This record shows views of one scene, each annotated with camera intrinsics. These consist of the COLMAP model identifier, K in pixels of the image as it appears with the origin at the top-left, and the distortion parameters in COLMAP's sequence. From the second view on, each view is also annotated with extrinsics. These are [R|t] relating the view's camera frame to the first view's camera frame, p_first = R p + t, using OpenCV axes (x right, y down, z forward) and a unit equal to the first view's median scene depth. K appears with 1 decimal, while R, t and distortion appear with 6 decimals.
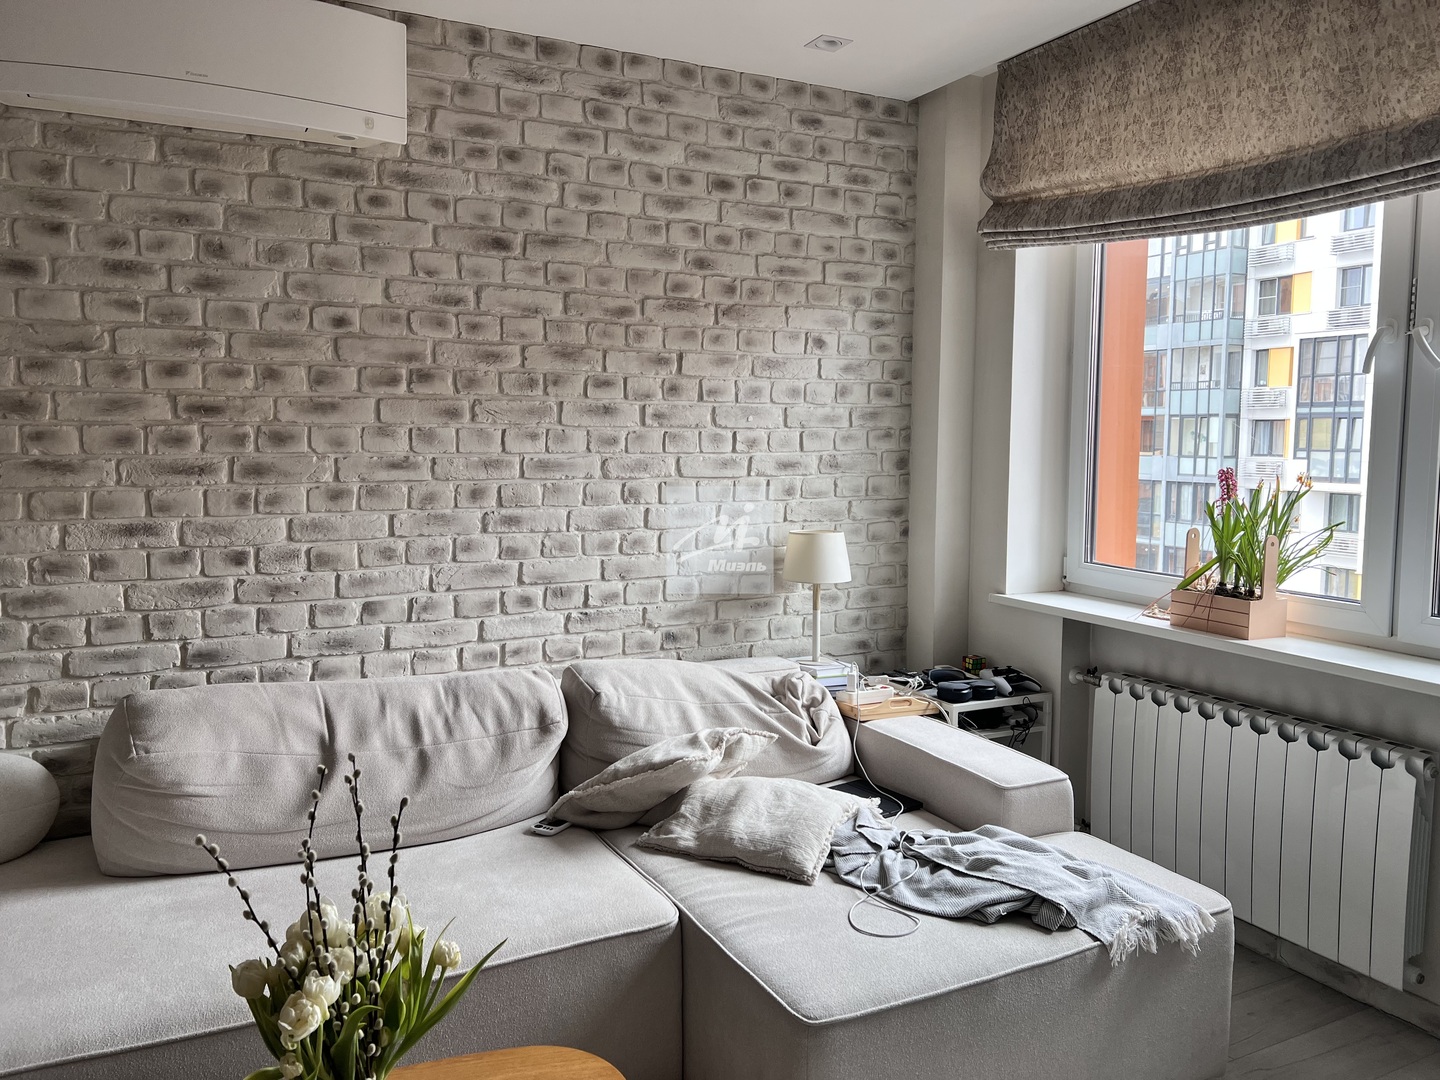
lens RADIAL K [[1078.3, 0, 720.0], [0, 1078.3, 540.0], [0, 0, 1]] dist [0.082814, -0.106318]
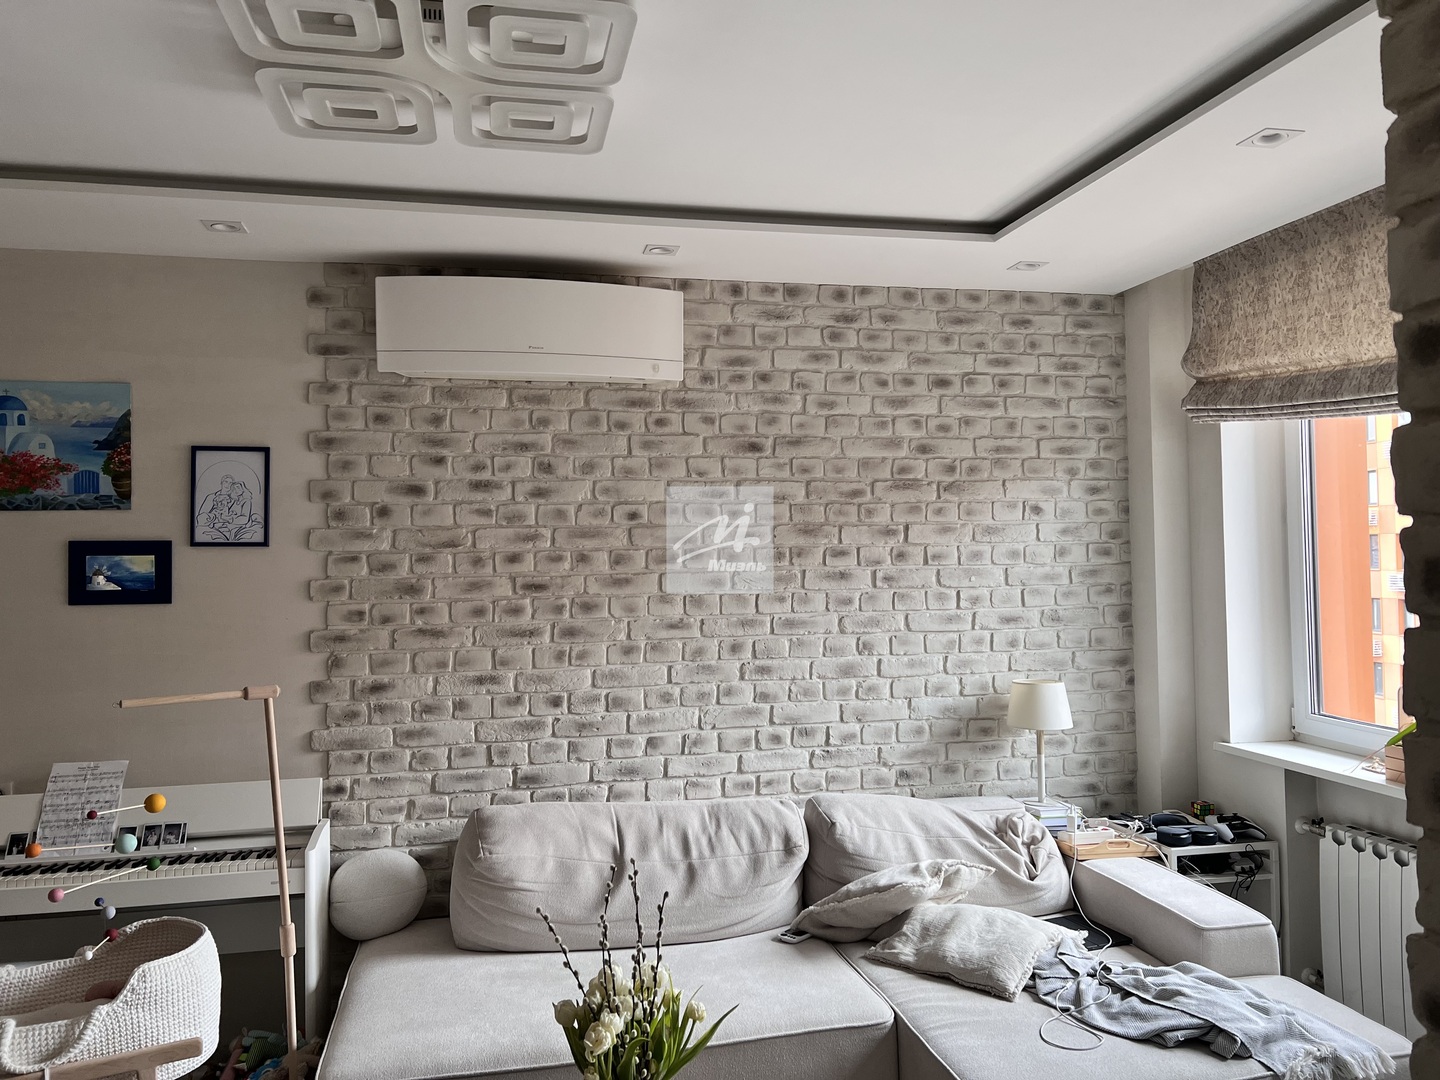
lens RADIAL K [[1108.3, 0, 720.0], [0, 1108.3, 540.0], [0, 0, 1]] dist [0.083615, -0.088120]
pose [[0.966289, -0.024948, -0.256247, 0.083496], [-0.002326, 0.994408, -0.105585, -0.034196], [0.257448, 0.102622, 0.960827, -0.222016]]
